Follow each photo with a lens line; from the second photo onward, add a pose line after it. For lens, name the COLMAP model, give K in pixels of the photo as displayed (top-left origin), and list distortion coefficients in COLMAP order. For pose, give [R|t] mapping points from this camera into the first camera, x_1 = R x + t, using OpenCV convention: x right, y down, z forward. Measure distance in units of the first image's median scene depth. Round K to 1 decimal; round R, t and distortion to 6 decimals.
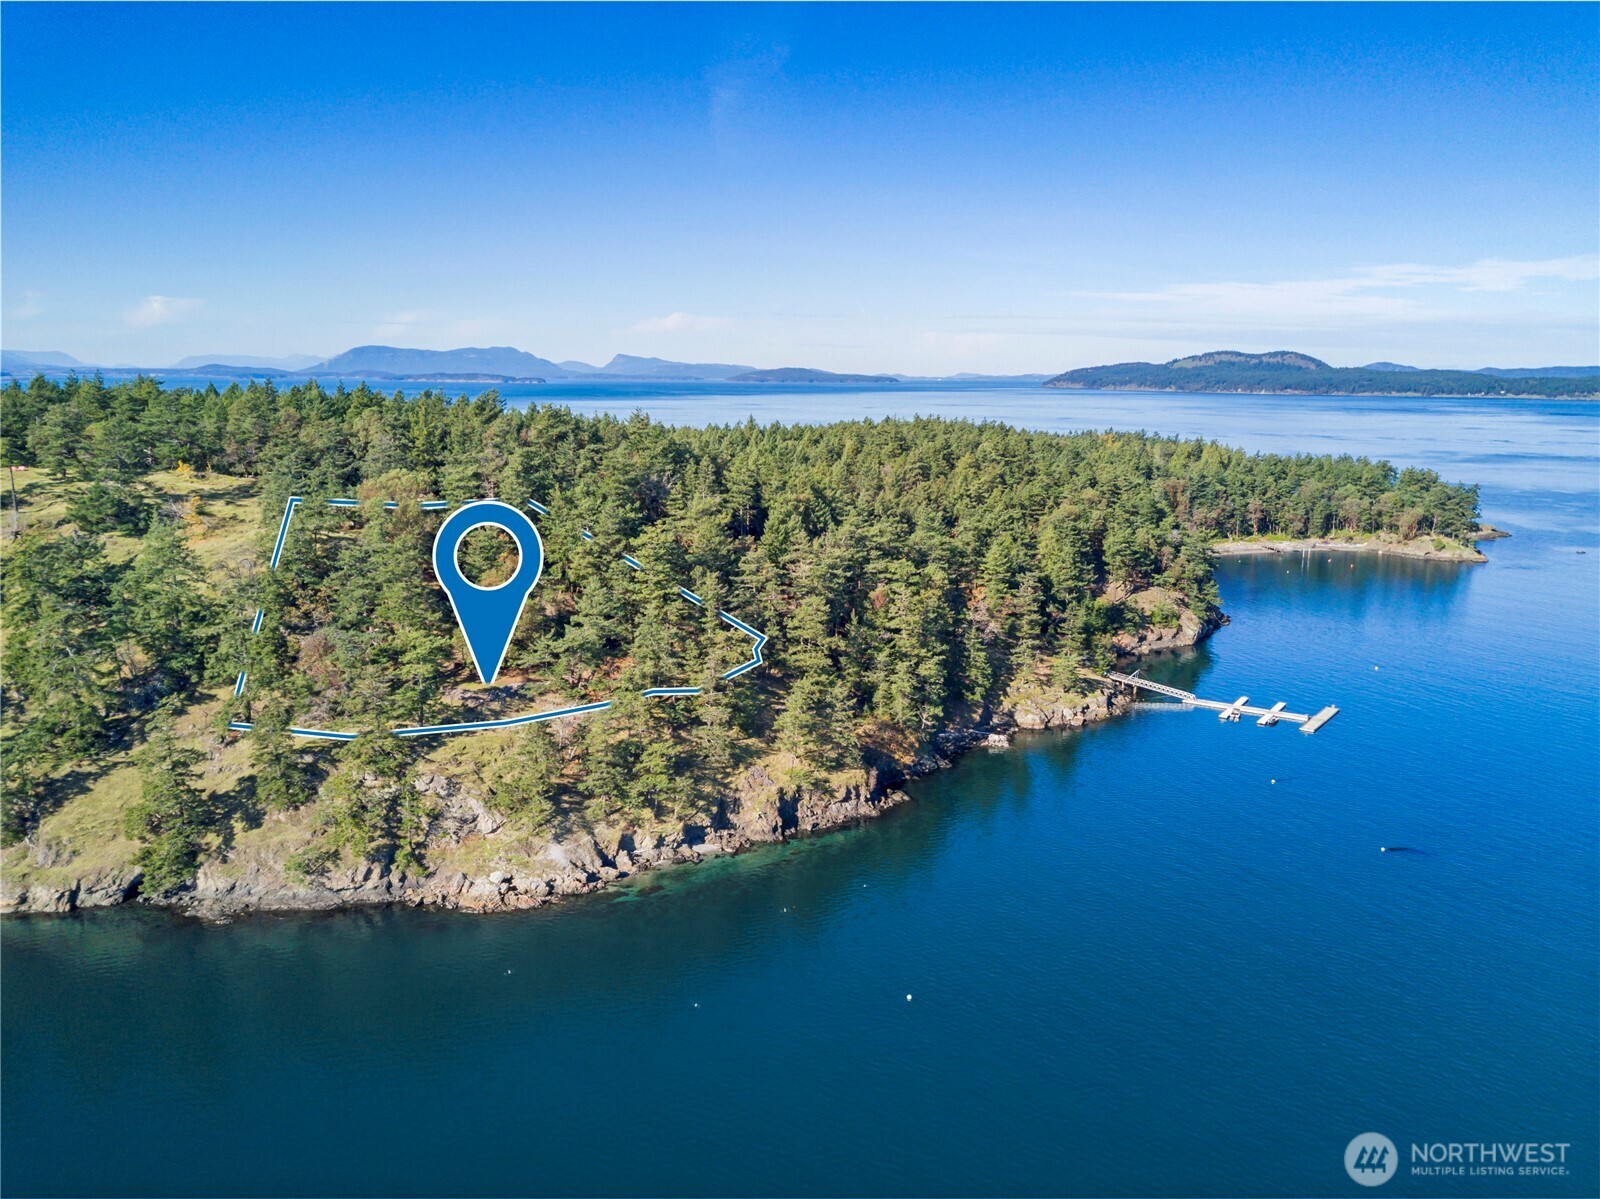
lens RADIAL K [[1198.9, 0, 787.8], [0, 1198.9, 601.4], [0, 0, 1]] dist [0.043769, 0.000960]
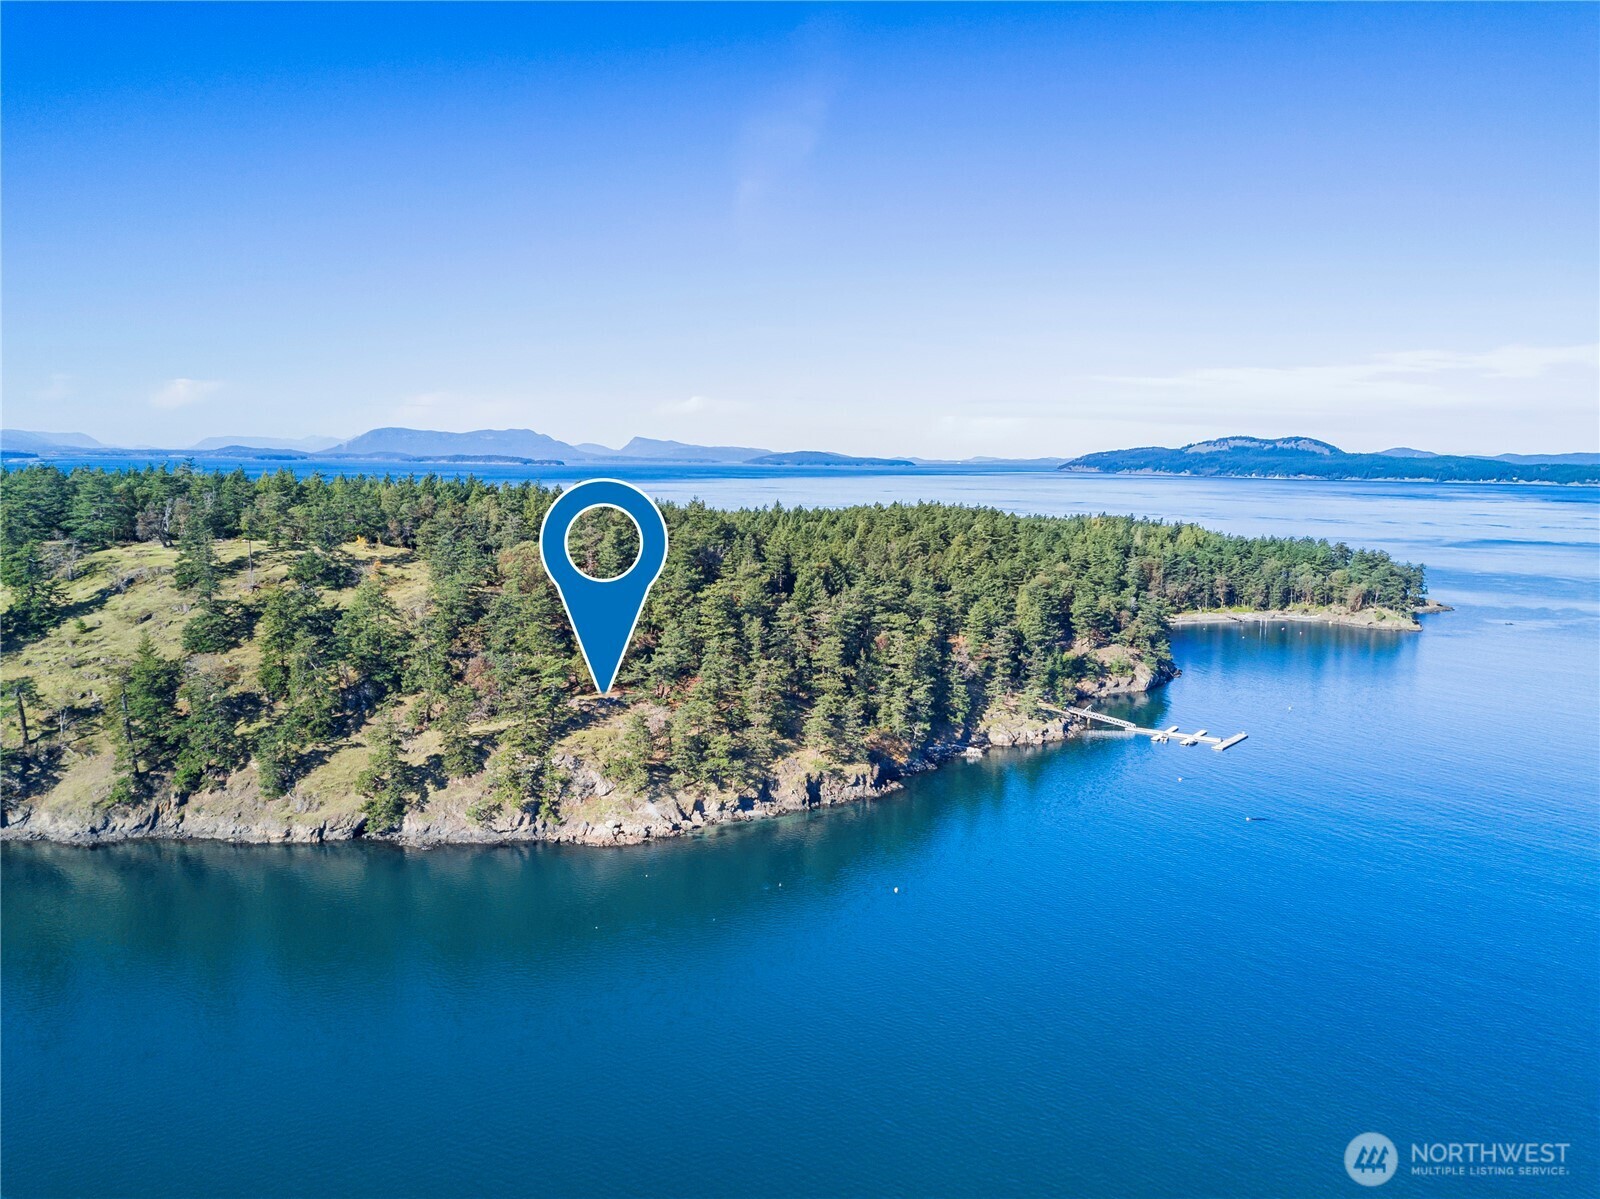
lens RADIAL K [[1211.2, 0, 790.0], [0, 1211.2, 598.1], [0, 0, 1]] dist [0.078476, -0.084045]
pose [[0.999929, 0.004800, -0.010866, -0.012294], [-0.005558, 0.997468, -0.070900, 0.054110], [0.010499, 0.070955, 0.997424, -0.392027]]
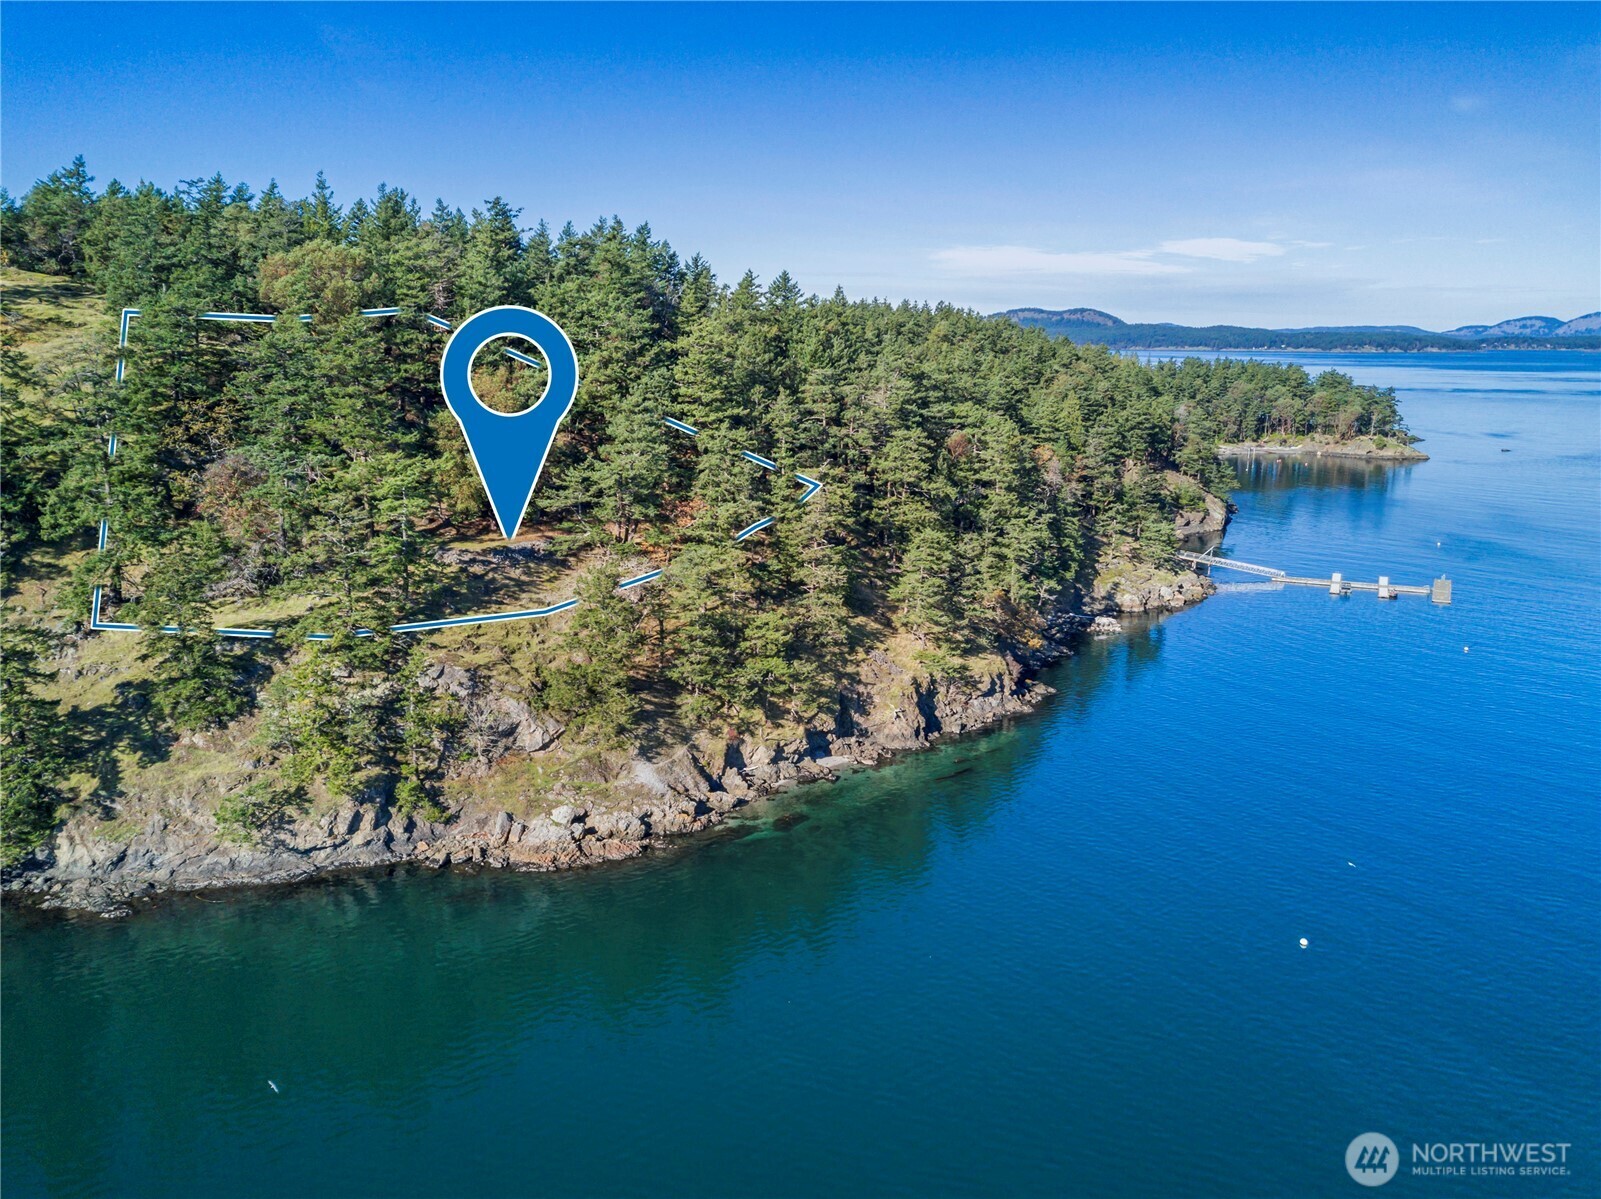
lens RADIAL K [[1208.1, 0, 787.3], [0, 1208.1, 594.6], [0, 0, 1]] dist [0.047118, -0.000942]
pose [[0.987773, -0.032941, 0.152382, -0.187959], [0.029216, 0.999219, 0.026622, 0.084548], [-0.153140, -0.021844, 0.987963, 0.299600]]
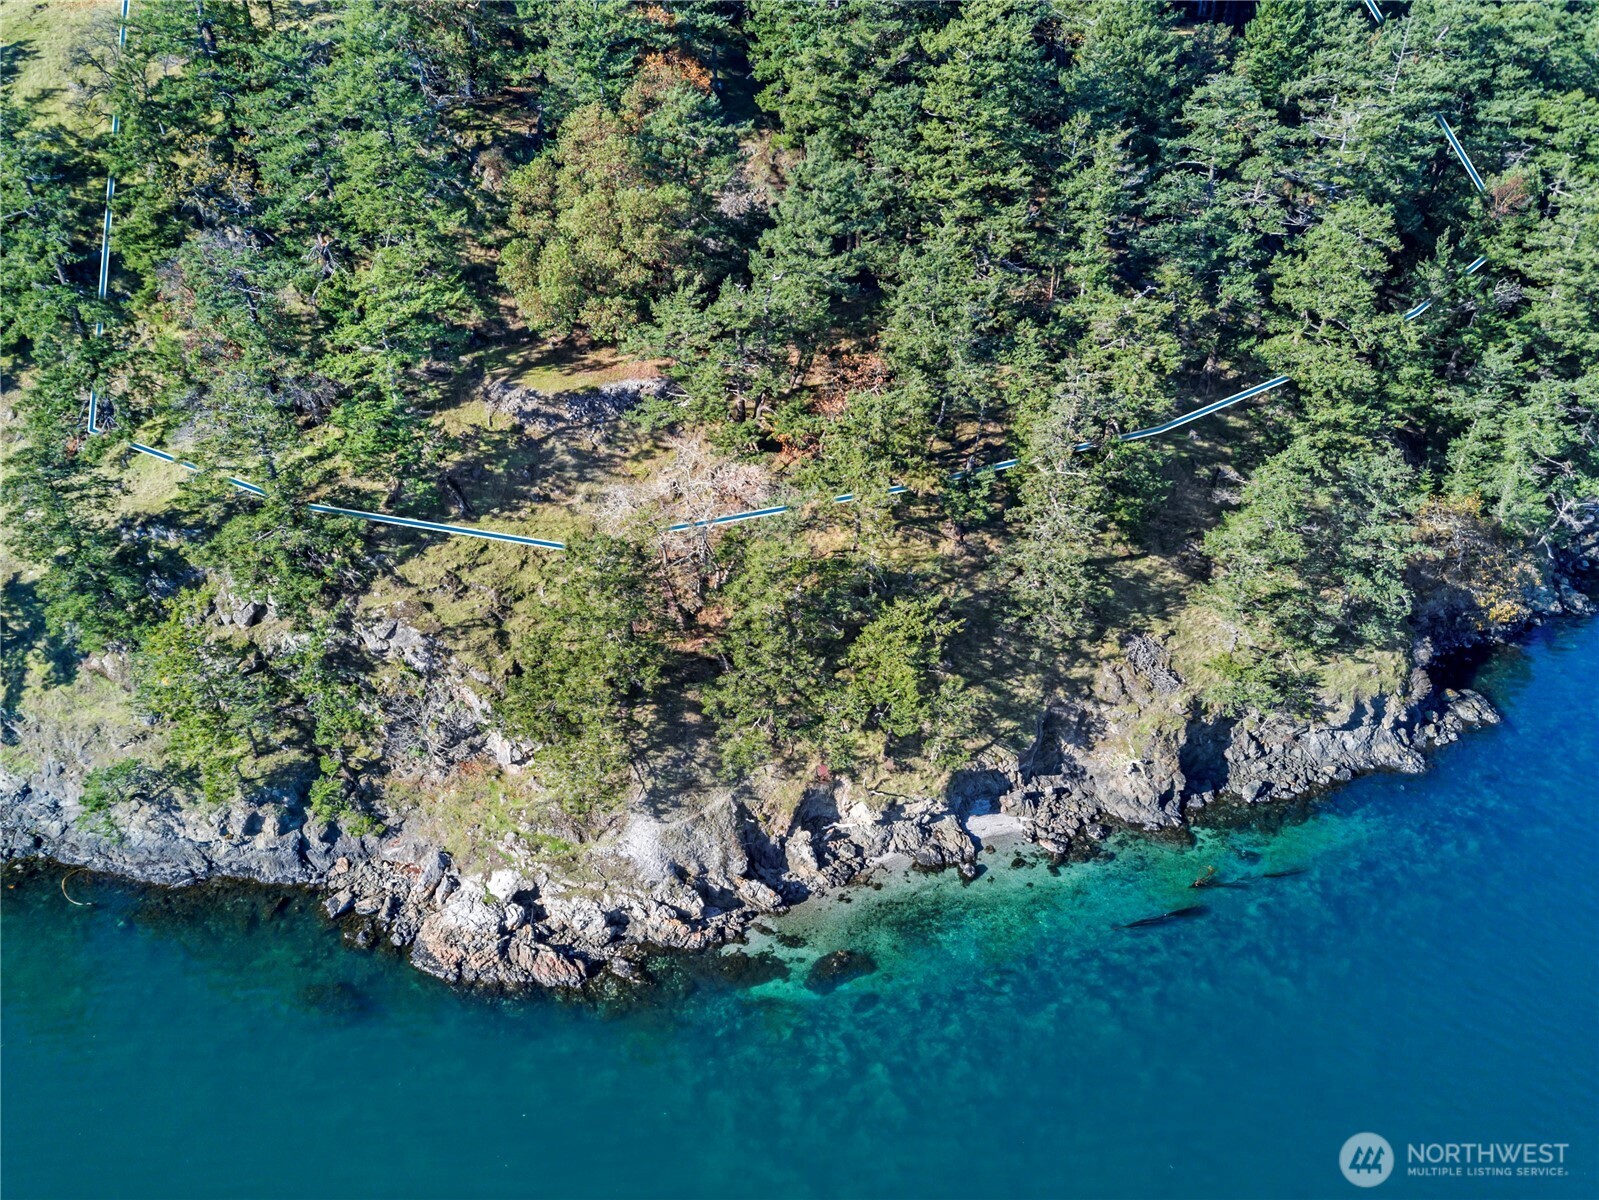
lens RADIAL K [[1207.4, 0, 792.1], [0, 1207.4, 606.9], [0, 0, 1]] dist [0.036592, -0.002320]
pose [[0.951030, 0.165443, -0.261095, -0.035085], [-0.045611, 0.910564, 0.410844, -0.045415], [0.305715, -0.378816, 0.873520, 0.586347]]
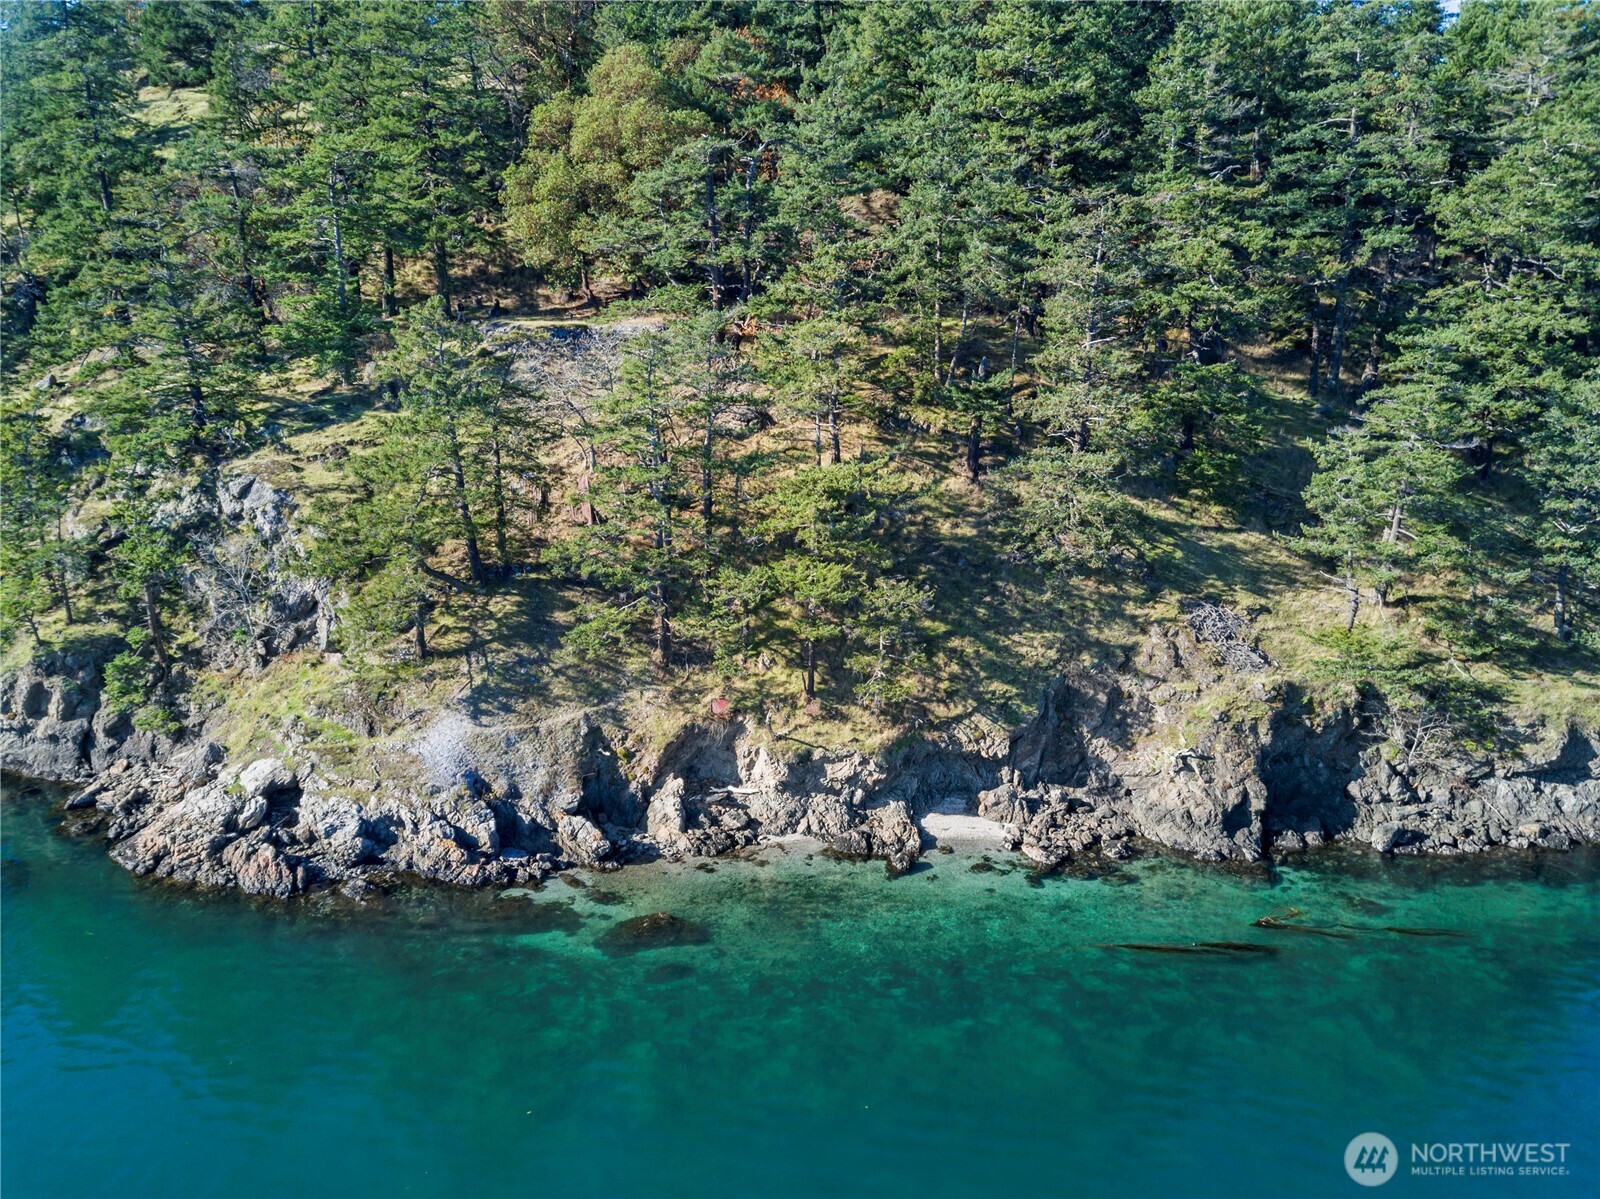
lens RADIAL K [[1226.6, 0, 795.6], [0, 1226.6, 606.6], [0, 0, 1]] dist [0.003998, 0.056257]
pose [[0.840643, 0.125196, -0.526920, 0.046857], [-0.086983, 0.991495, 0.096807, 0.118154], [0.534559, -0.035547, 0.844384, 0.684430]]
